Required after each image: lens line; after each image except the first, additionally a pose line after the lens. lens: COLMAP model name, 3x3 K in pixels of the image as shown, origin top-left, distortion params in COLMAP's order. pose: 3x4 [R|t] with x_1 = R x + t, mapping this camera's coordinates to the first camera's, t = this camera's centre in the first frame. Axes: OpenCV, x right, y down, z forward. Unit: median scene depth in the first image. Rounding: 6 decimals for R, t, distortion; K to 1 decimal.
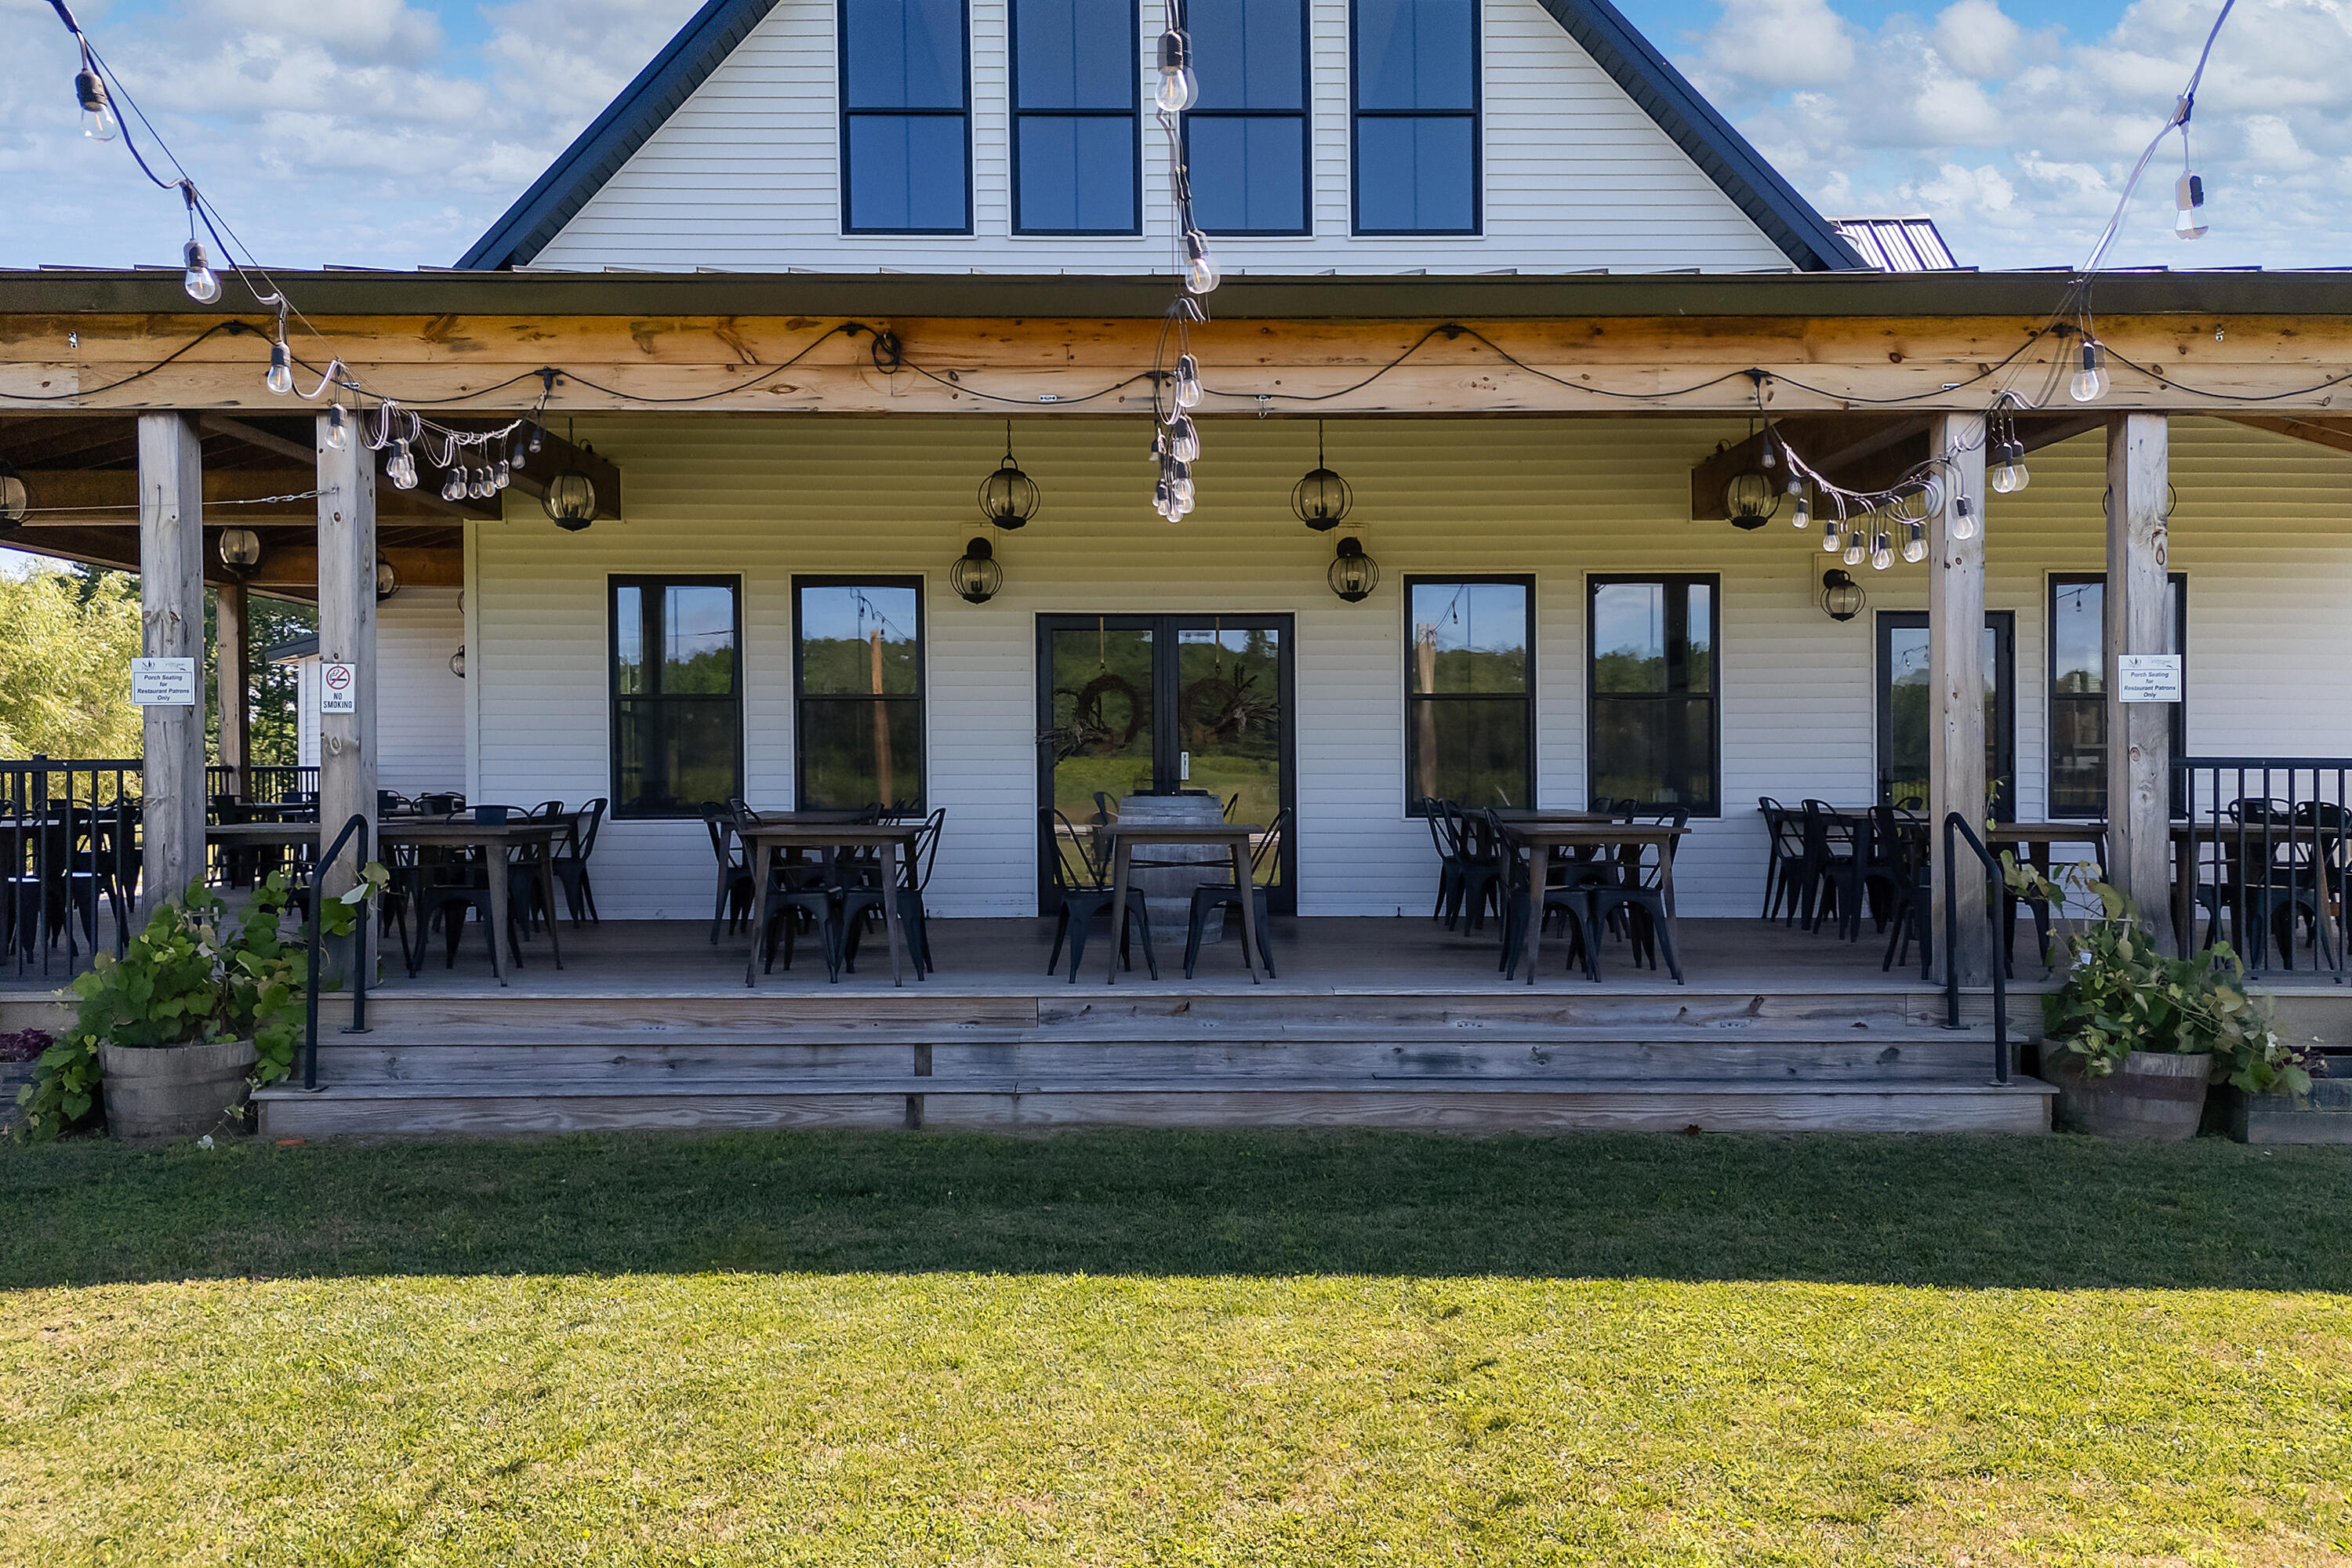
lens RADIAL K [[1729.8, 0, 1095.0], [0, 1729.8, 821.4], [0, 0, 1]] dist [0.109864, -0.177959]
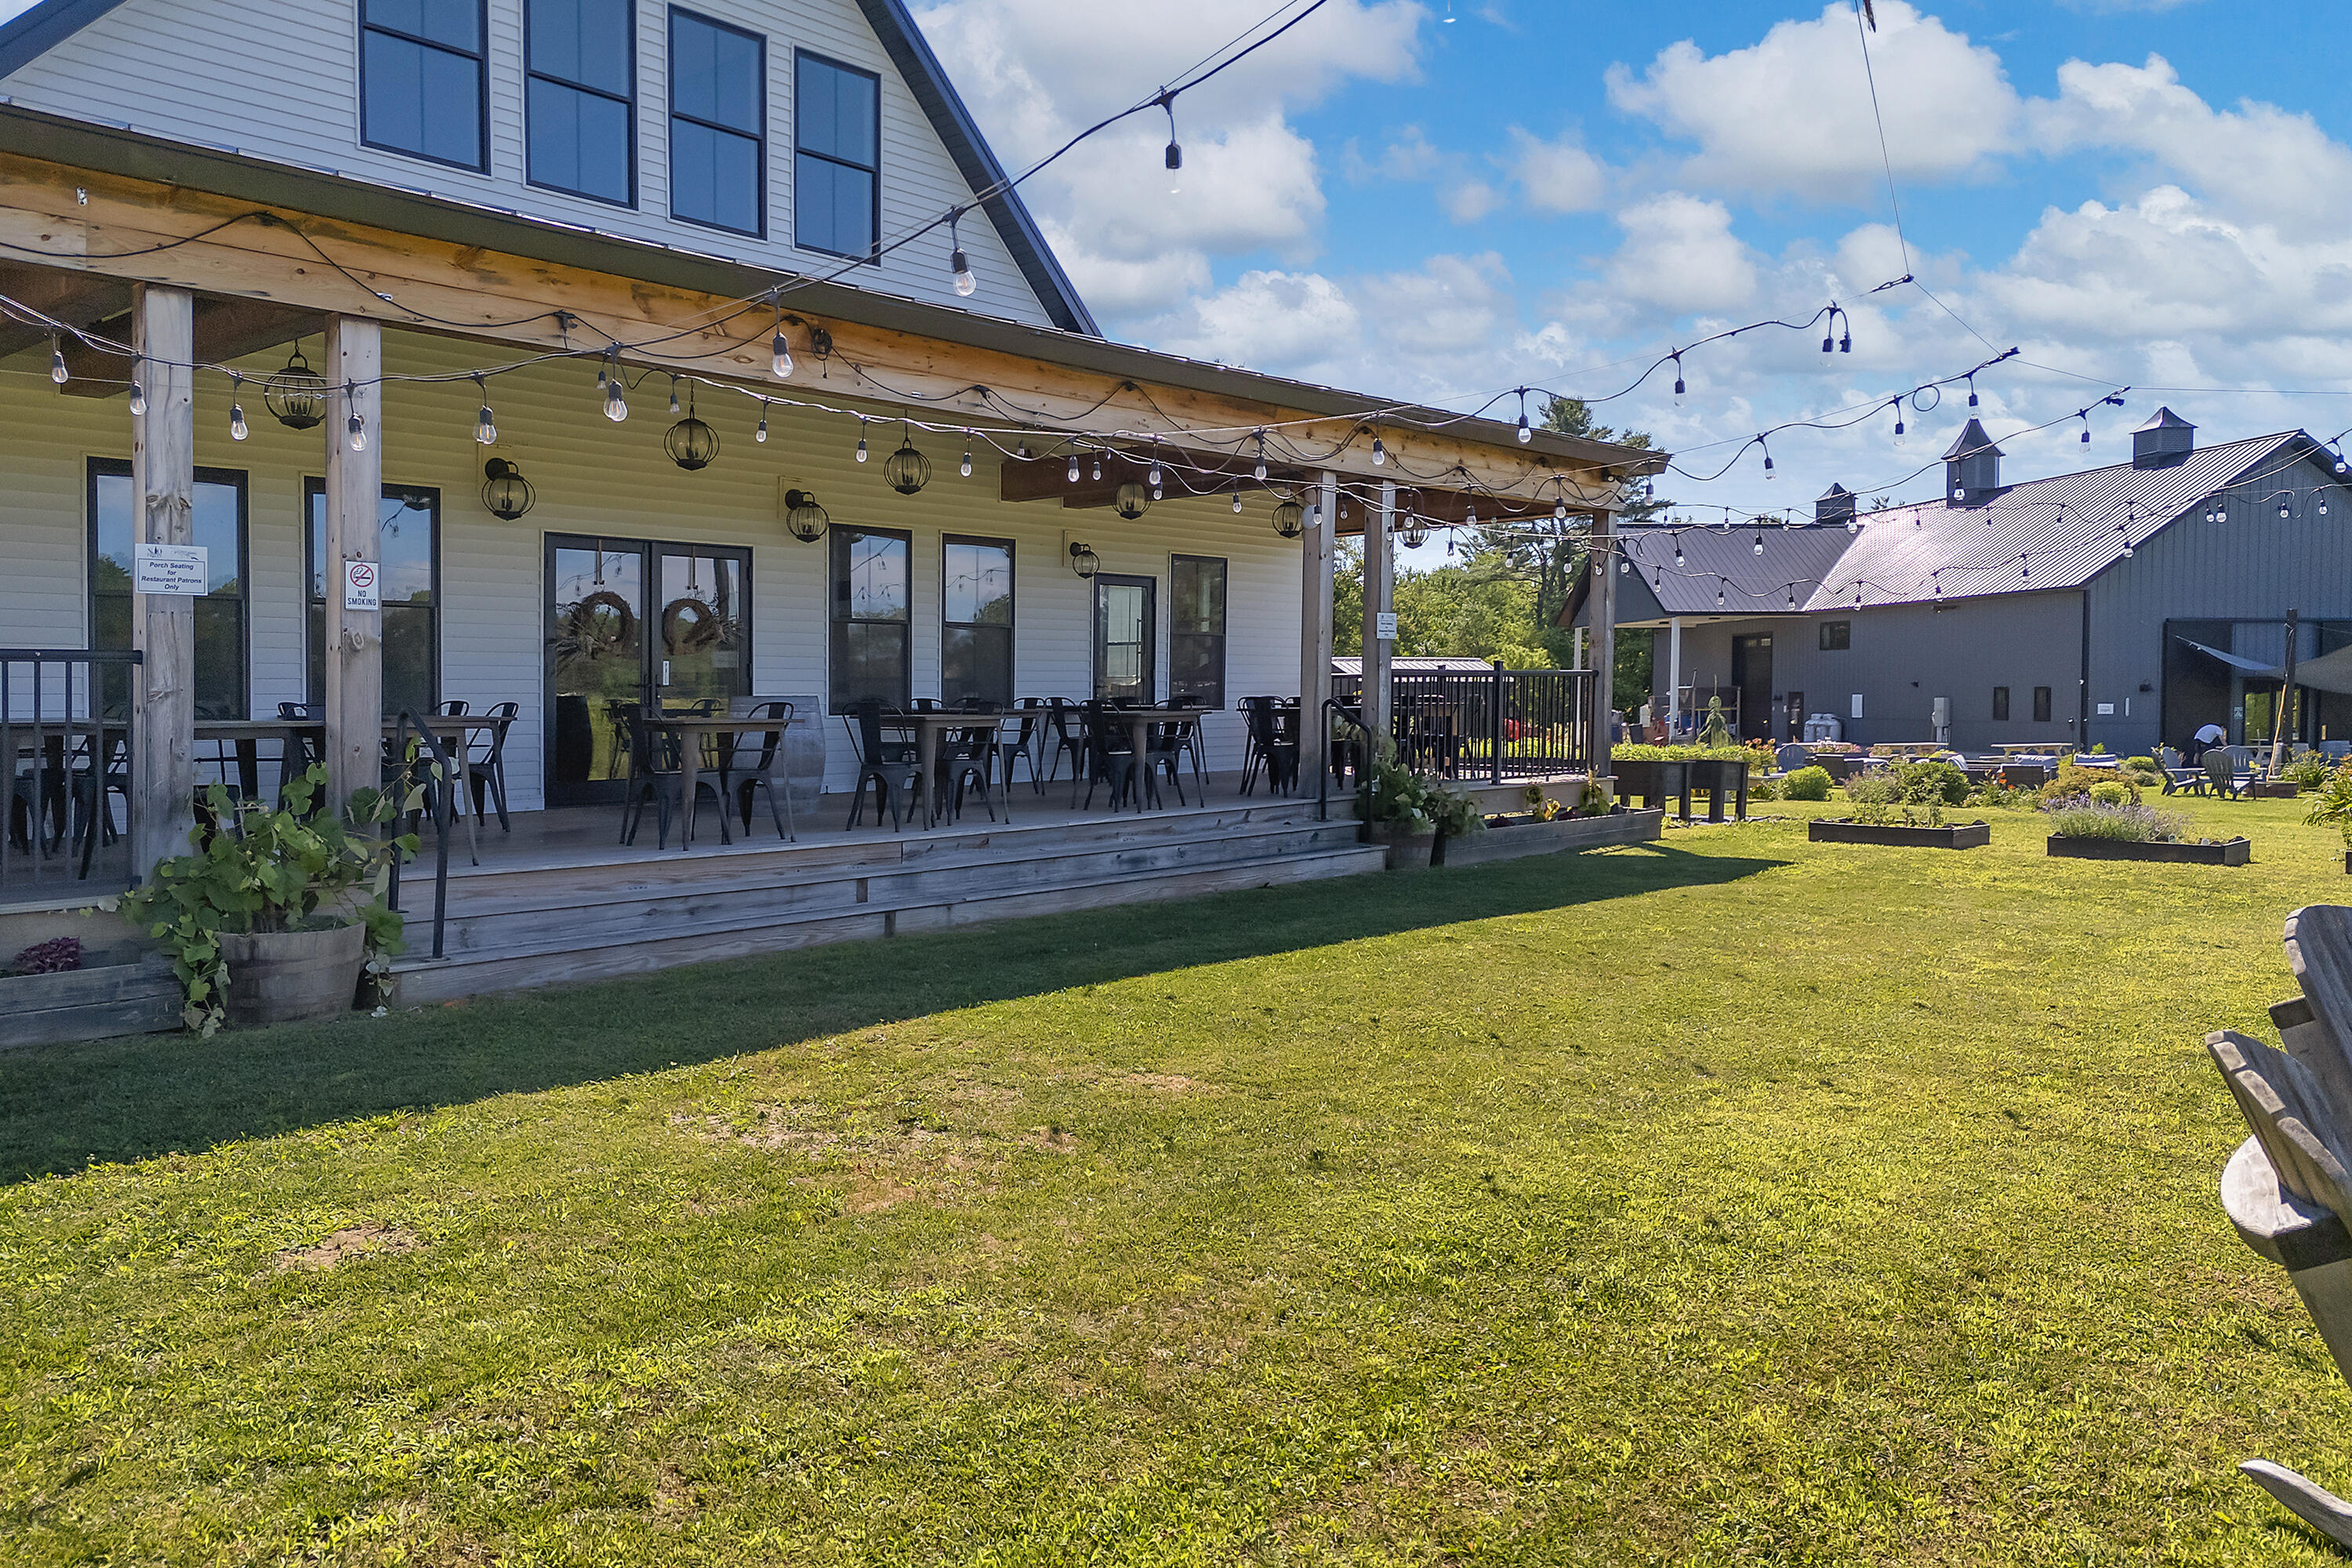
lens RADIAL K [[1661.7, 0, 1176.0], [0, 1661.7, 784.0], [0, 0, 1]] dist [0.106024, -0.083168]
pose [[0.690065, -0.041724, 0.722543, -0.841063], [0.023330, 0.999100, 0.035412, 0.017542], [-0.723371, -0.007580, 0.690418, -0.045393]]
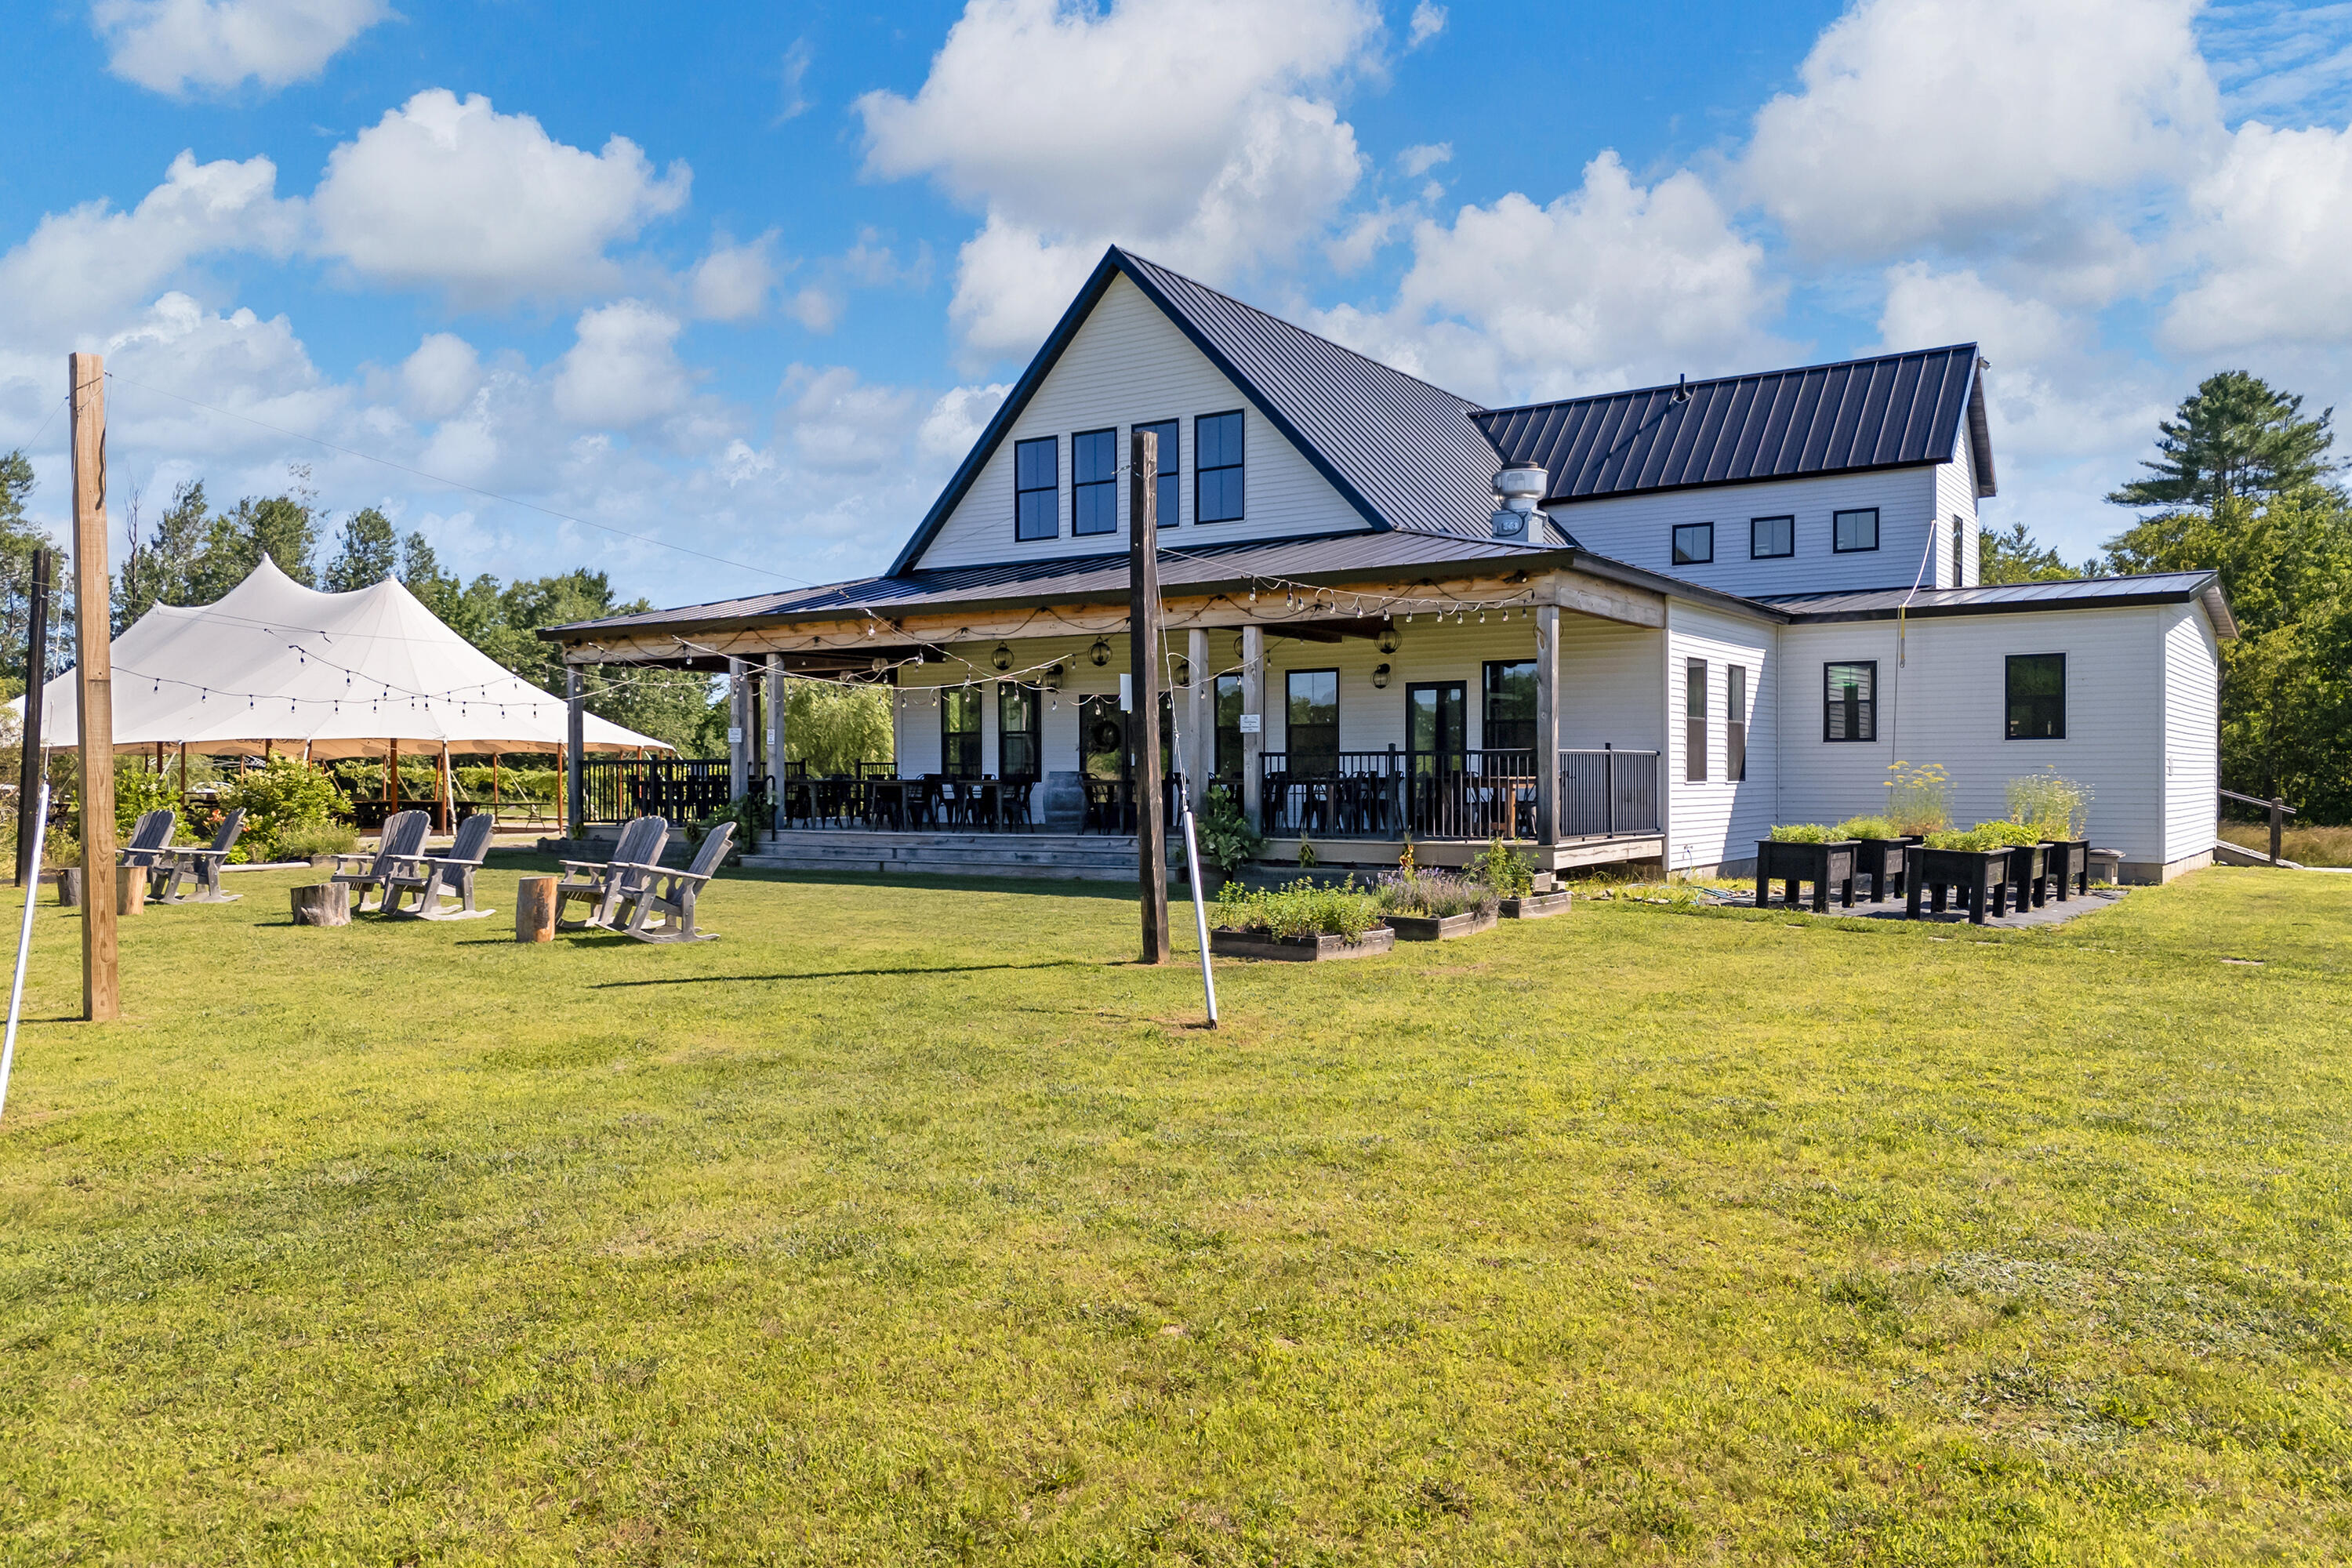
lens RADIAL K [[1661.7, 0, 1176.0], [0, 1661.7, 784.0], [0, 0, 1]] dist [0.106024, -0.083168]
pose [[0.844718, -0.001785, -0.535209, 1.878332], [-0.009700, 0.999779, -0.018645, 0.061258], [0.535124, 0.020942, 0.844514, -1.223439]]
